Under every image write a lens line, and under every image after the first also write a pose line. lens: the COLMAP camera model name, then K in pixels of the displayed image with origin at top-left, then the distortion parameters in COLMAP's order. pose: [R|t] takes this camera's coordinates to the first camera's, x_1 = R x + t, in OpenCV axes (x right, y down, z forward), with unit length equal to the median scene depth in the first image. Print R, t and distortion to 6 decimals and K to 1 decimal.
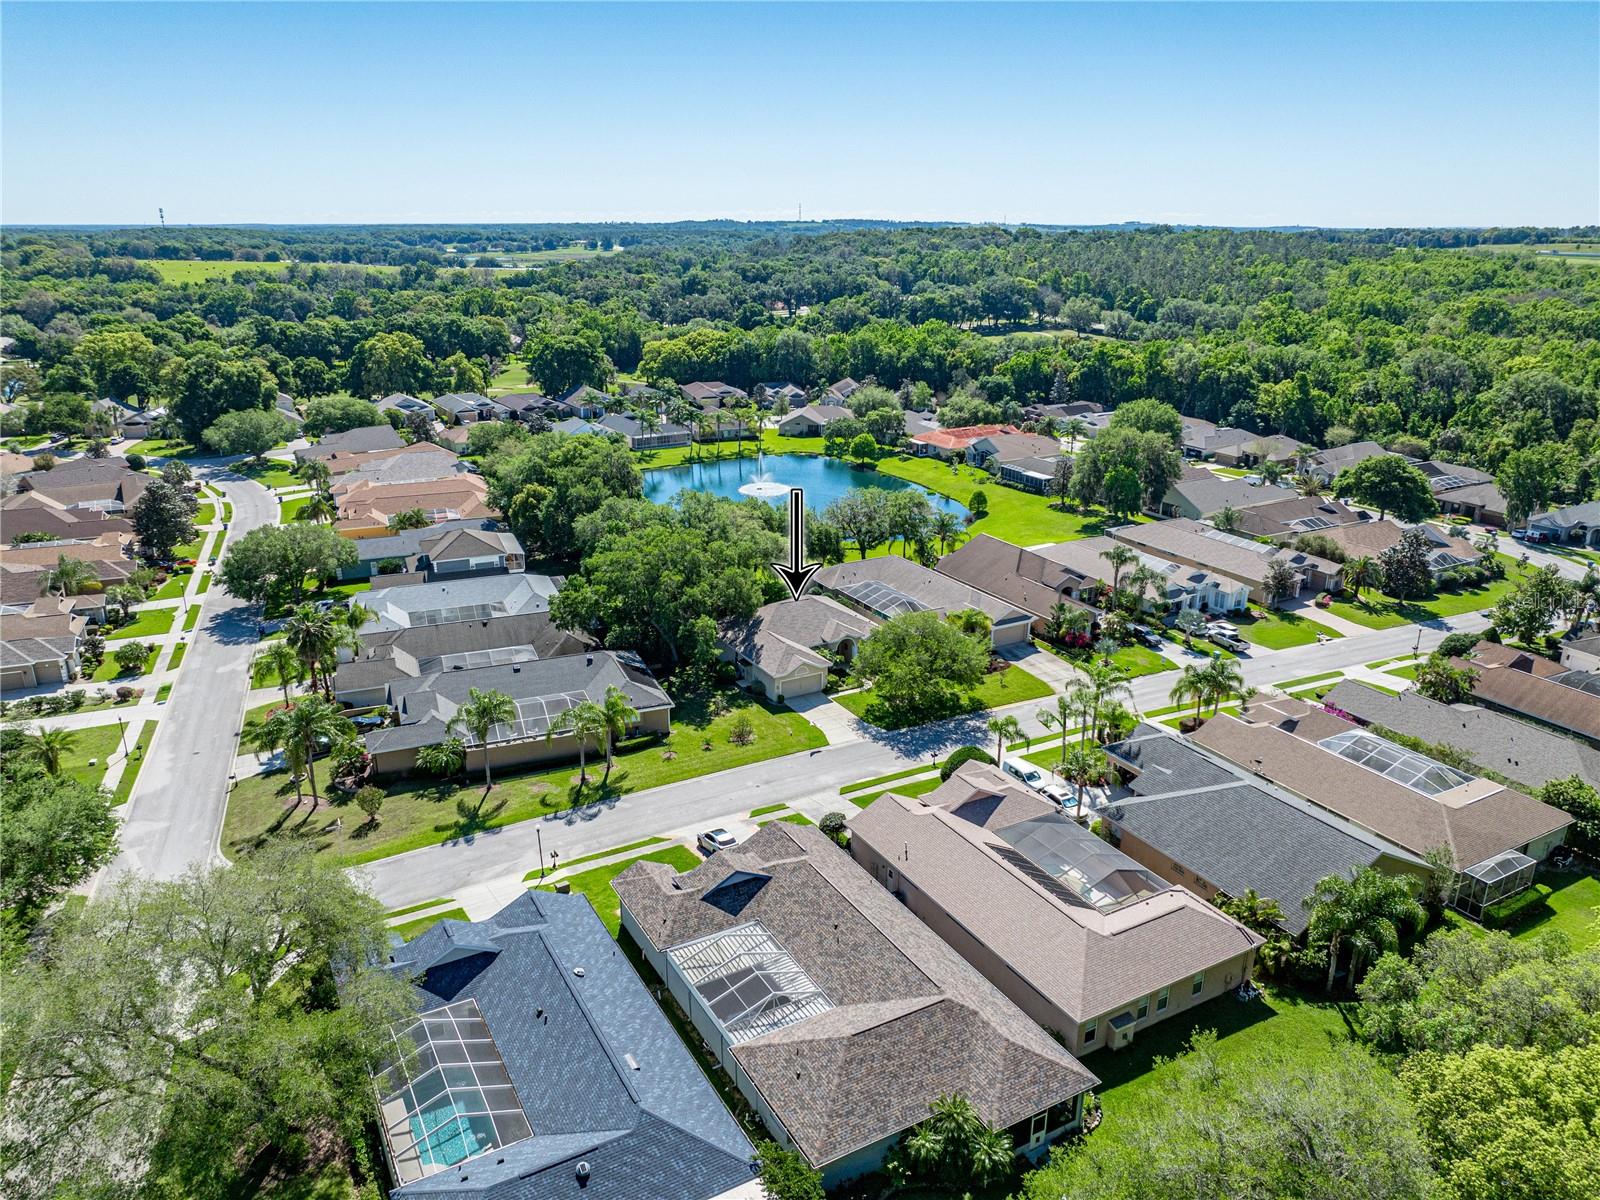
lens RADIAL K [[1135.7, 0, 791.7], [0, 1135.7, 603.2], [0, 0, 1]] dist [-0.023636, 0.008386]
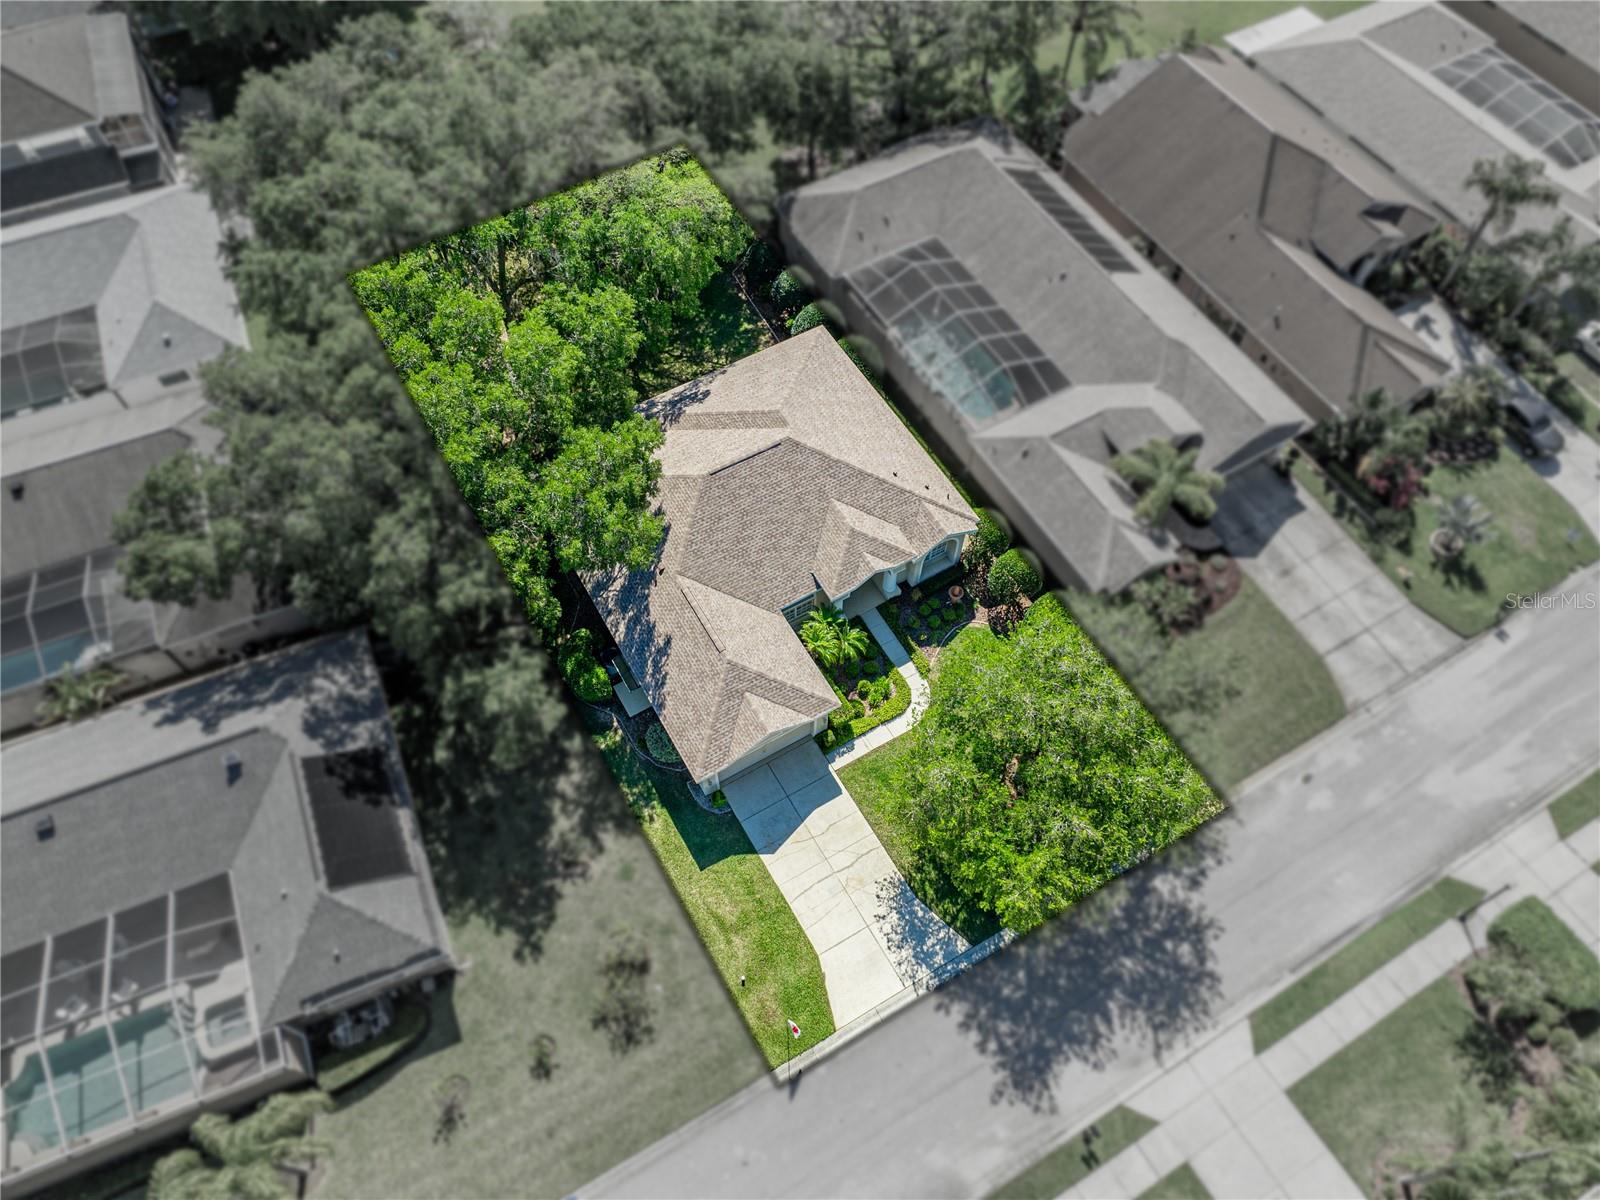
lens RADIAL K [[1135.7, 0, 791.7], [0, 1135.7, 603.2], [0, 0, 1]] dist [-0.023636, 0.008386]
pose [[0.999793, -0.018362, 0.008740, 0.006876], [0.008286, 0.760306, 0.649513, -0.109104], [-0.018572, -0.649306, 0.760301, 0.320852]]
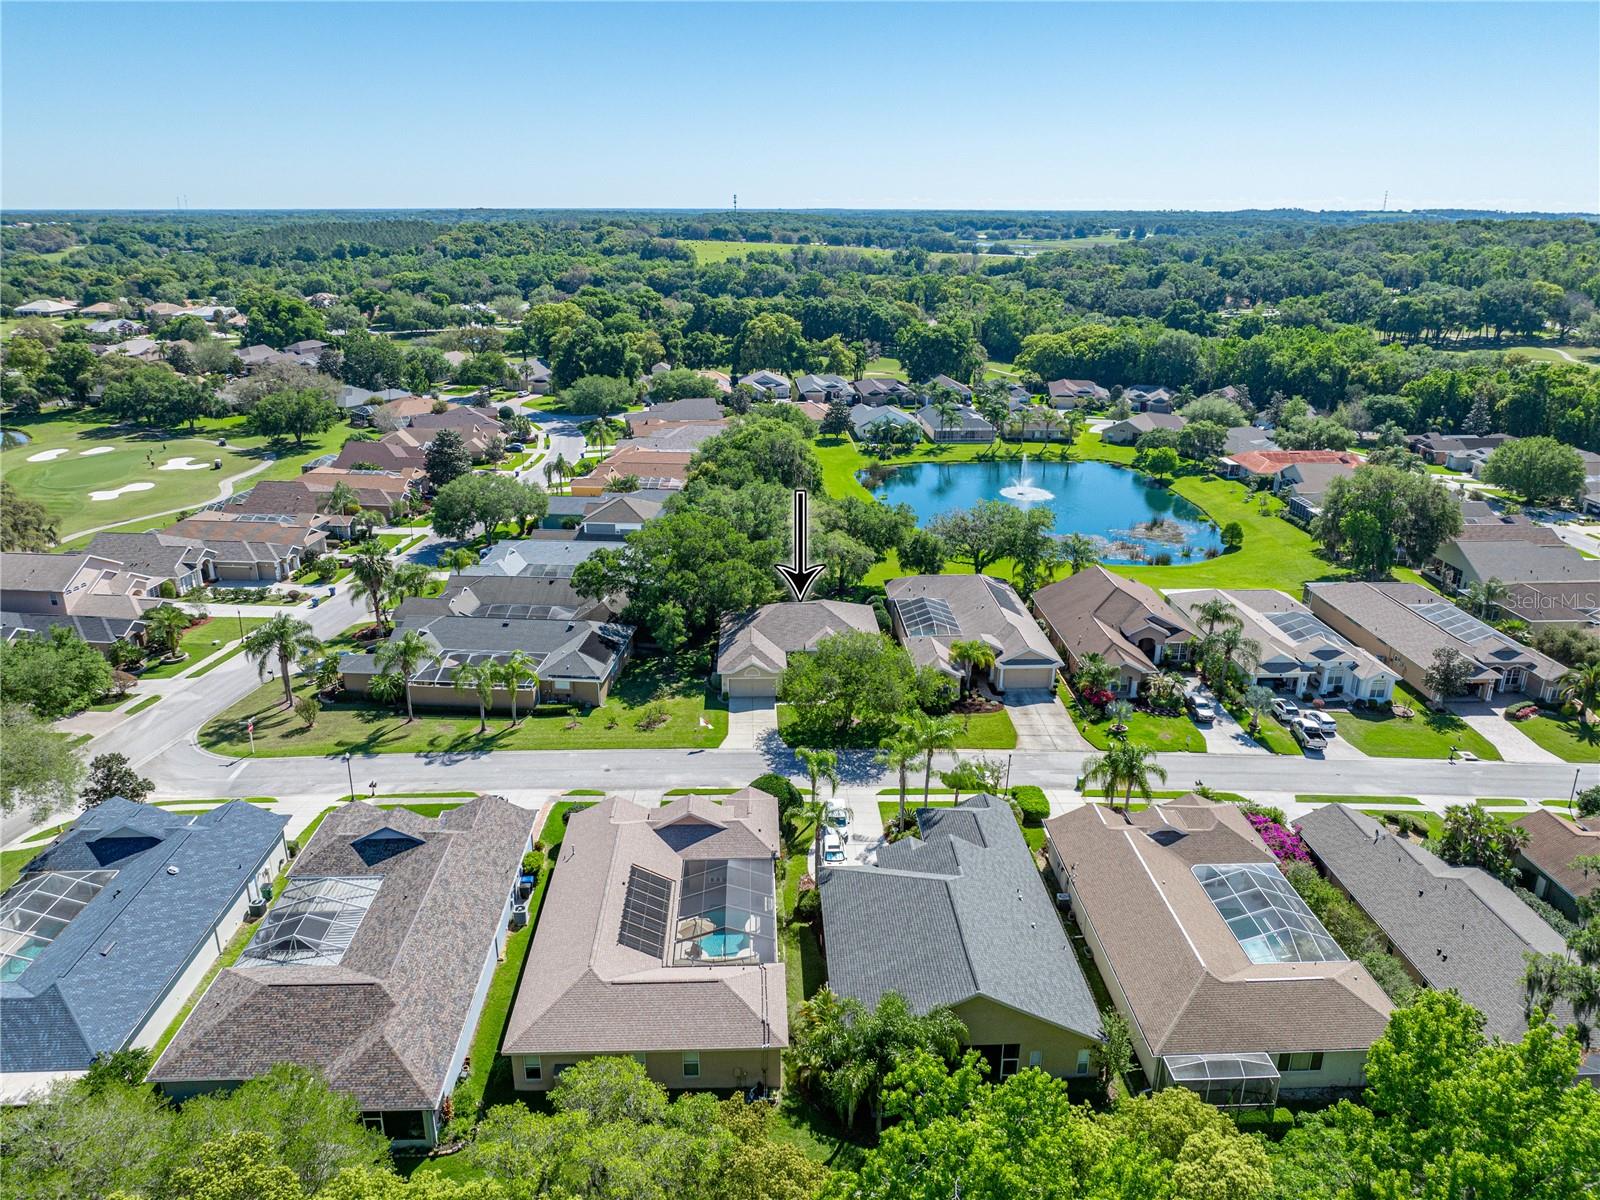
lens RADIAL K [[1135.7, 0, 791.7], [0, 1135.7, 603.2], [0, 0, 1]] dist [-0.023636, 0.008386]
pose [[0.891605, 0.149977, -0.427255, 0.201889], [-0.145534, 0.988407, 0.043251, -0.021121], [0.428789, 0.023617, 0.903096, 0.054494]]
